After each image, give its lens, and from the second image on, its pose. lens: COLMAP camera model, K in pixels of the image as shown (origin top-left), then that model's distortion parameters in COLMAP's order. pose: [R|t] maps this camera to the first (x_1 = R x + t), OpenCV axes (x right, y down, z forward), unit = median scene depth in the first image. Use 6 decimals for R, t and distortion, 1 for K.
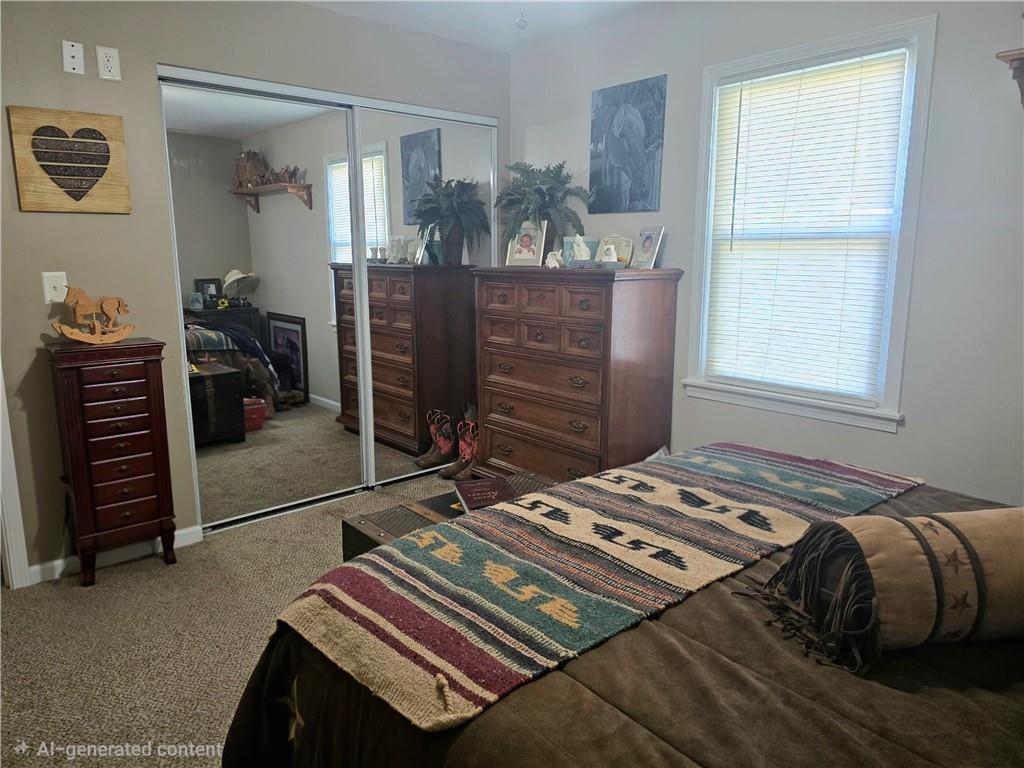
lens RADIAL K [[693.4, 0, 505.4], [0, 693.4, 377.0], [0, 0, 1]] dist [0.062626, -0.060324]
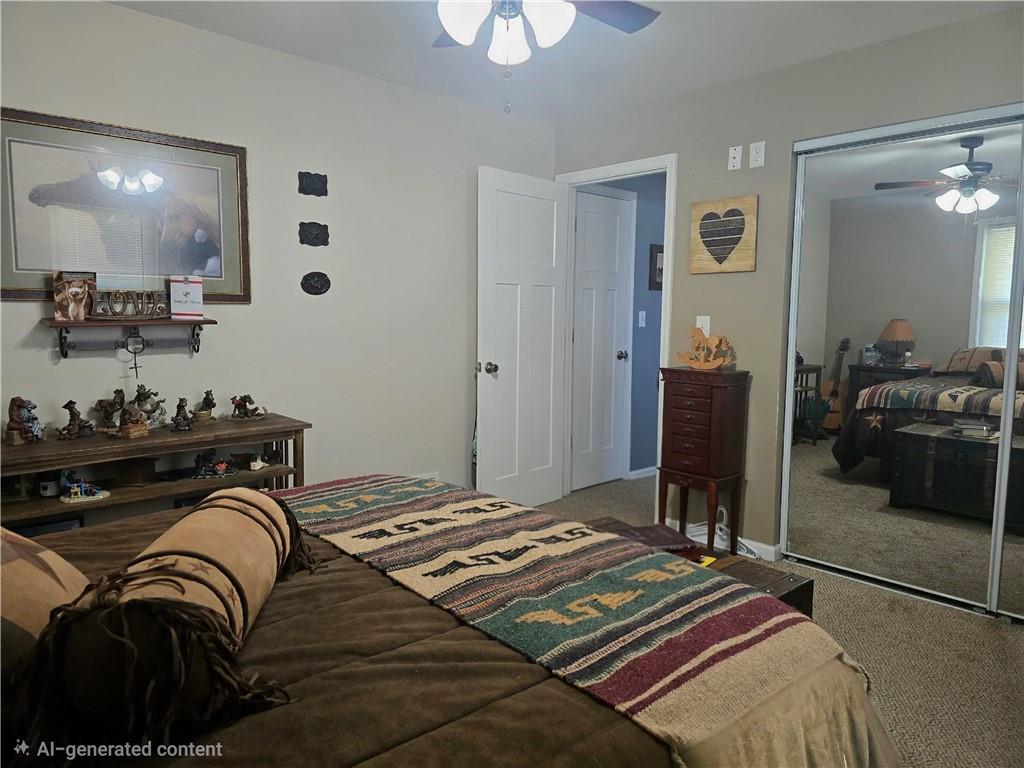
lens RADIAL K [[693.4, 0, 505.4], [0, 693.4, 384.7], [0, 0, 1]] dist [0.062626, -0.060324]
pose [[0.037141, 0.111105, -0.993114, 0.731658], [-0.189477, 0.976555, 0.102166, -0.084250], [0.981182, 0.184378, 0.057322, 0.566575]]
